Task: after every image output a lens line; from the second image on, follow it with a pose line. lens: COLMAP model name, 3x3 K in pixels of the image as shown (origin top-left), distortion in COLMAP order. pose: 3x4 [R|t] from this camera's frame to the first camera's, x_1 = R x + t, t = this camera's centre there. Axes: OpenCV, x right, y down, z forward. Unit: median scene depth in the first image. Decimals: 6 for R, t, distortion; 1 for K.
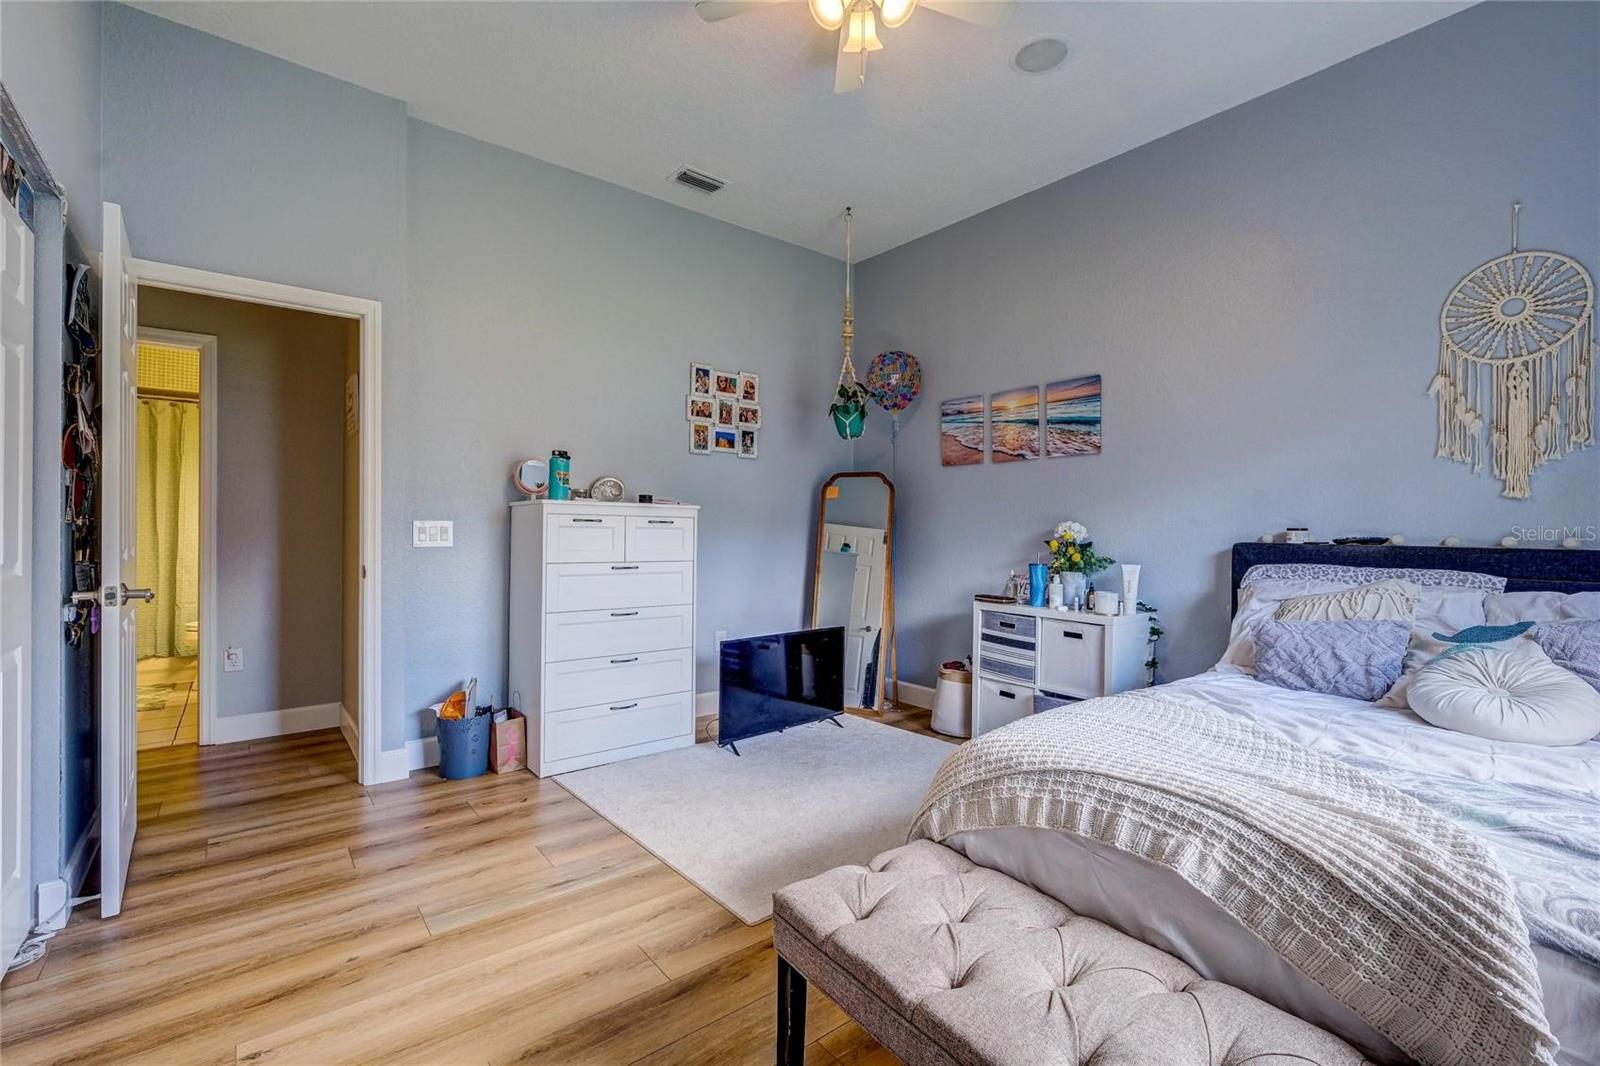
lens RADIAL K [[711.0, 0, 803.9], [0, 711.0, 538.5], [0, 0, 1]] dist [-0.001955, 0.000506]
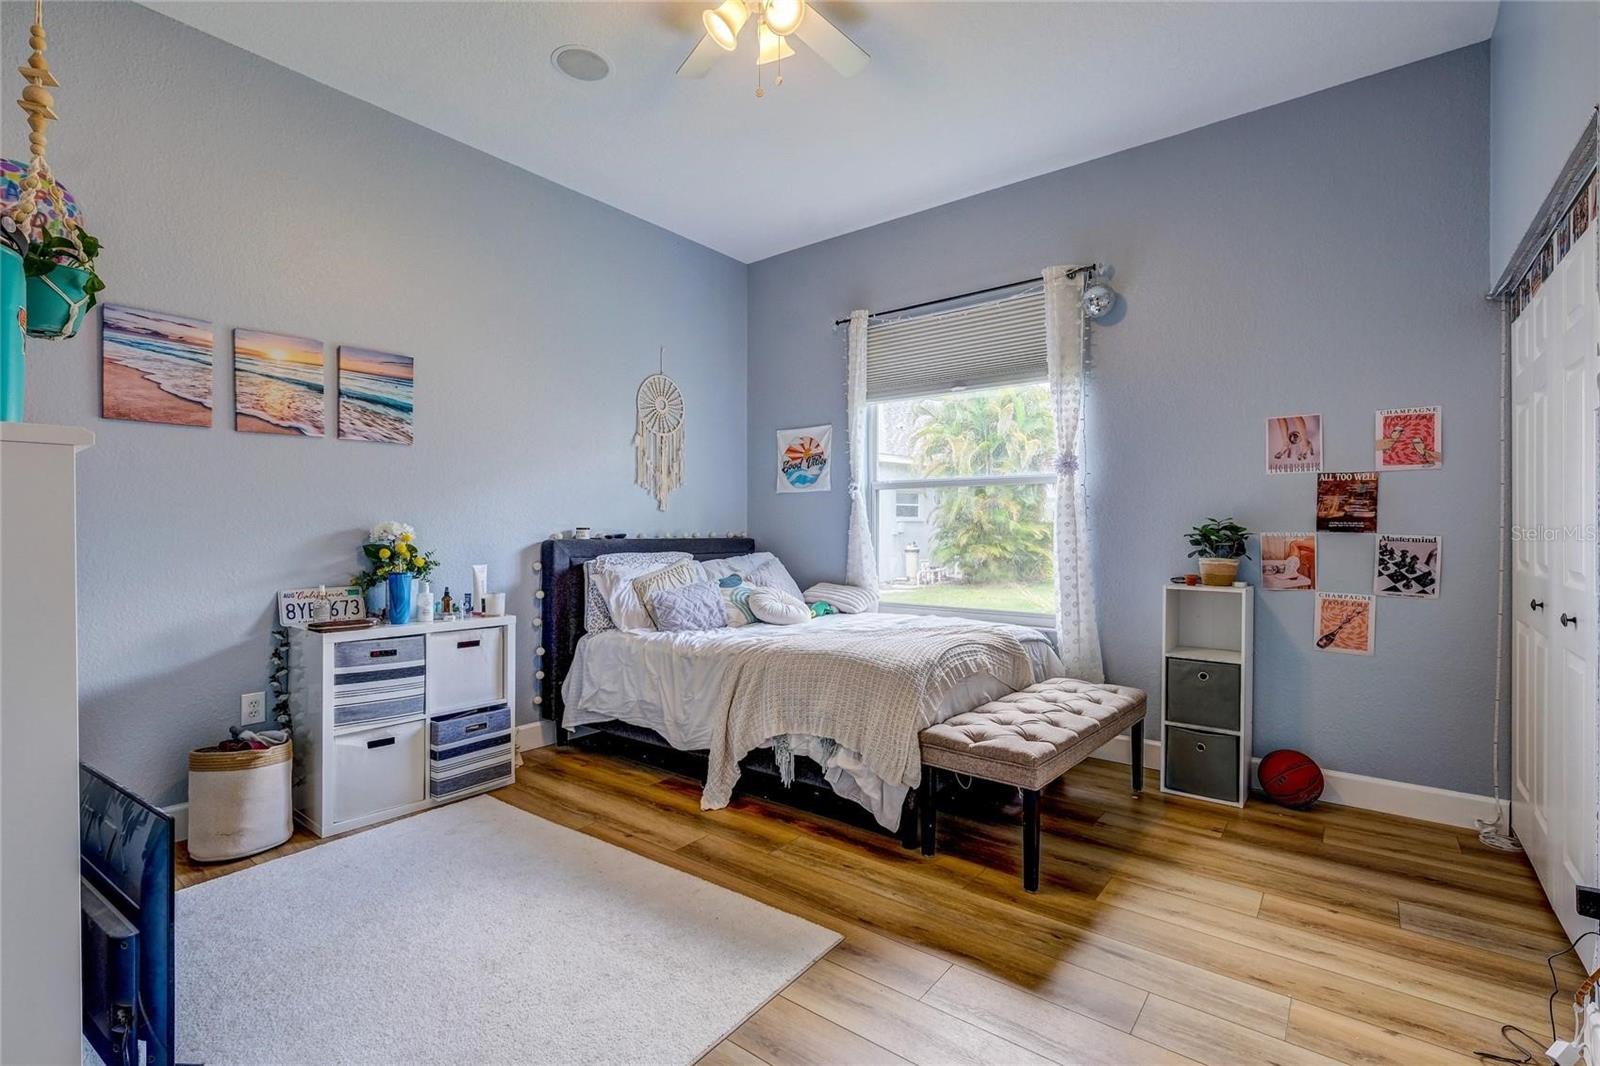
lens RADIAL K [[711.0, 0, 803.9], [0, 711.0, 538.5], [0, 0, 1]] dist [-0.001955, 0.000506]
pose [[-0.232483, -0.019765, 0.972400, -0.562453], [0.011776, 0.999663, 0.023135, -0.016408], [-0.972529, 0.016830, -0.232172, 0.712073]]
